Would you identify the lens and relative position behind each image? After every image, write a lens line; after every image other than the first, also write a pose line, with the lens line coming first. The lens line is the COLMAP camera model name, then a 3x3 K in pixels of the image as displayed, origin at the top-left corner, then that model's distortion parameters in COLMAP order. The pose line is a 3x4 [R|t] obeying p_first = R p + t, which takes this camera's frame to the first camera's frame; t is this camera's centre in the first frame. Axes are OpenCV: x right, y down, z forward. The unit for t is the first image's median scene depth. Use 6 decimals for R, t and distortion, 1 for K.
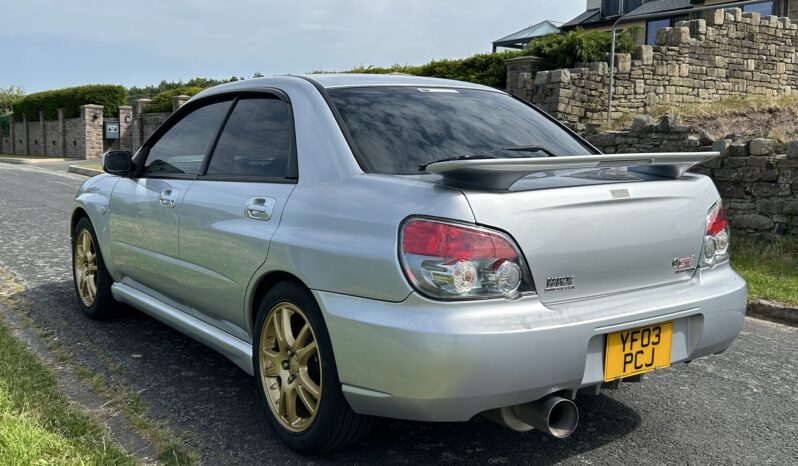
lens RADIAL K [[841.0, 0, 396.0], [0, 841.0, 235.4], [0, 0, 1]] dist [0.008667, 0.000000]
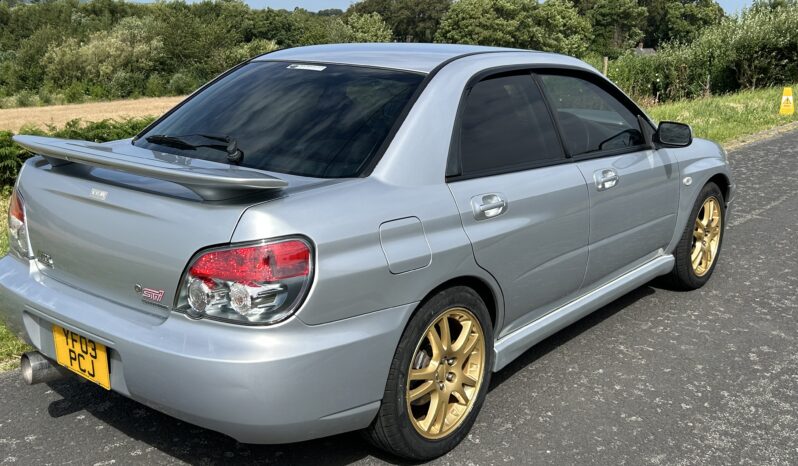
lens RADIAL K [[841.0, 0, 397.4], [0, 841.0, 231.1], [0, 0, 1]] dist [0.008667, 0.000000]
pose [[0.260027, 0.233068, -0.937051, 1.155571], [-0.133240, 0.969810, 0.204243, -0.230061], [0.956364, 0.071744, 0.283231, 0.962666]]
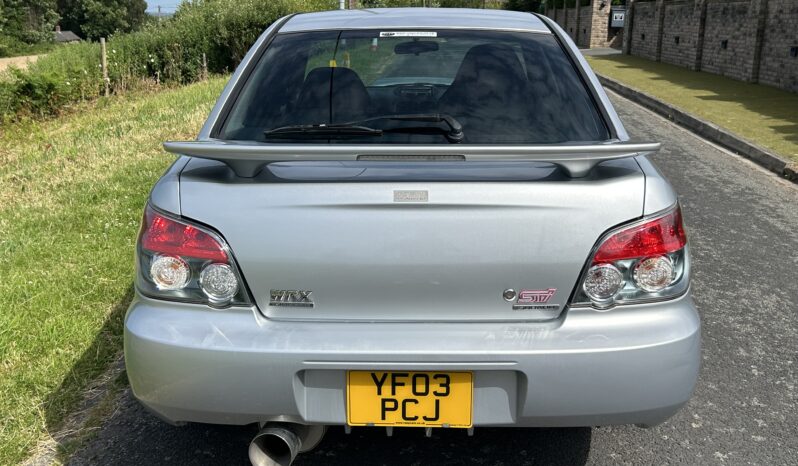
lens RADIAL K [[841.0, 0, 401.0], [0, 841.0, 232.7], [0, 0, 1]] dist [0.008667, 0.000000]
pose [[0.807680, 0.150670, -0.570046, 0.637073], [-0.074467, 0.985124, 0.154871, -0.122340], [0.584900, -0.082637, 0.806885, 0.340696]]
